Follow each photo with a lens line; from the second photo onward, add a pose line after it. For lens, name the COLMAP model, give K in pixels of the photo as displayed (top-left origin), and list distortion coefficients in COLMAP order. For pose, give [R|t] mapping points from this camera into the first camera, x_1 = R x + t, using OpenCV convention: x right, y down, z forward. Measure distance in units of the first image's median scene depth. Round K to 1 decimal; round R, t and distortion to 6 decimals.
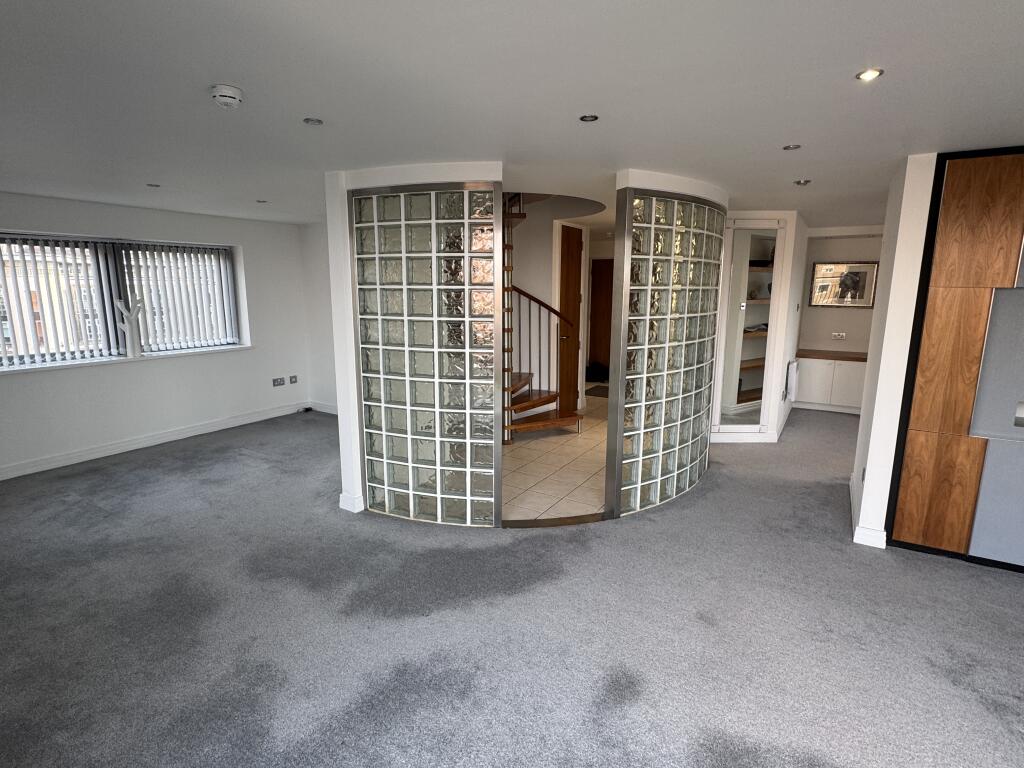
lens RADIAL K [[525.6, 0, 510.1], [0, 525.6, 383.2], [0, 0, 1]] dist [0.002555, -0.000423]
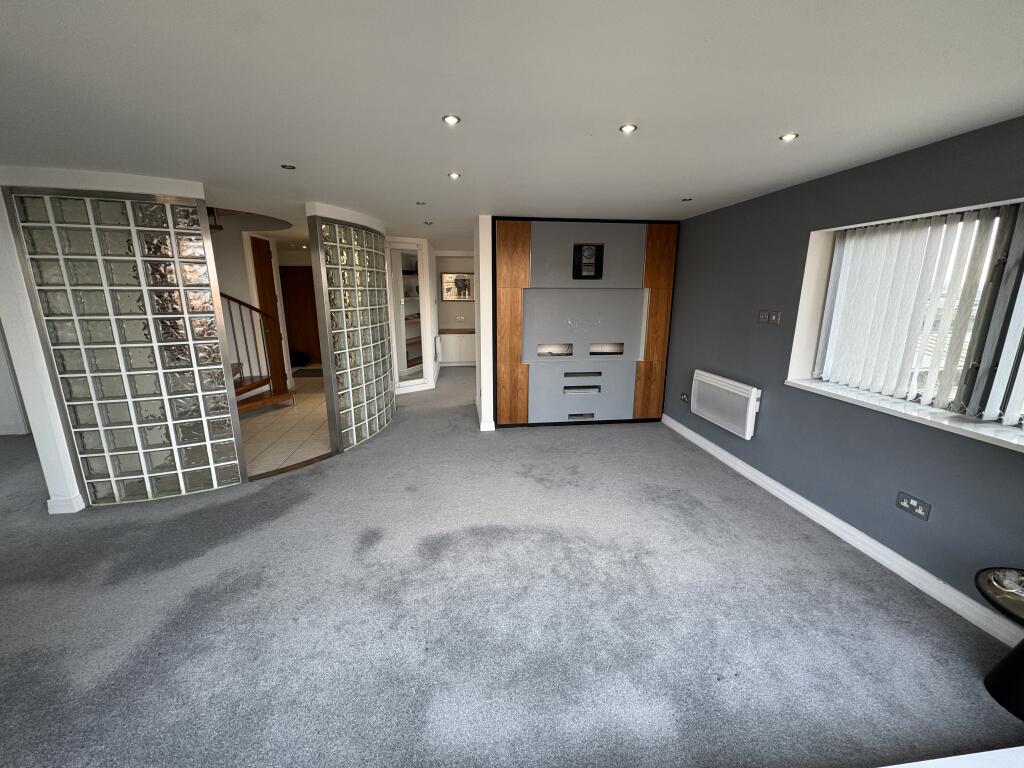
lens RADIAL K [[408.9, 0, 508.1], [0, 408.9, 384.9], [0, 0, 1]] dist [0.000841, 0.000354]
pose [[0.783058, -0.144056, 0.605035, -0.084727], [0.114855, 0.989569, 0.086962, 0.030473], [-0.611251, 0.001395, 0.791435, -0.143904]]
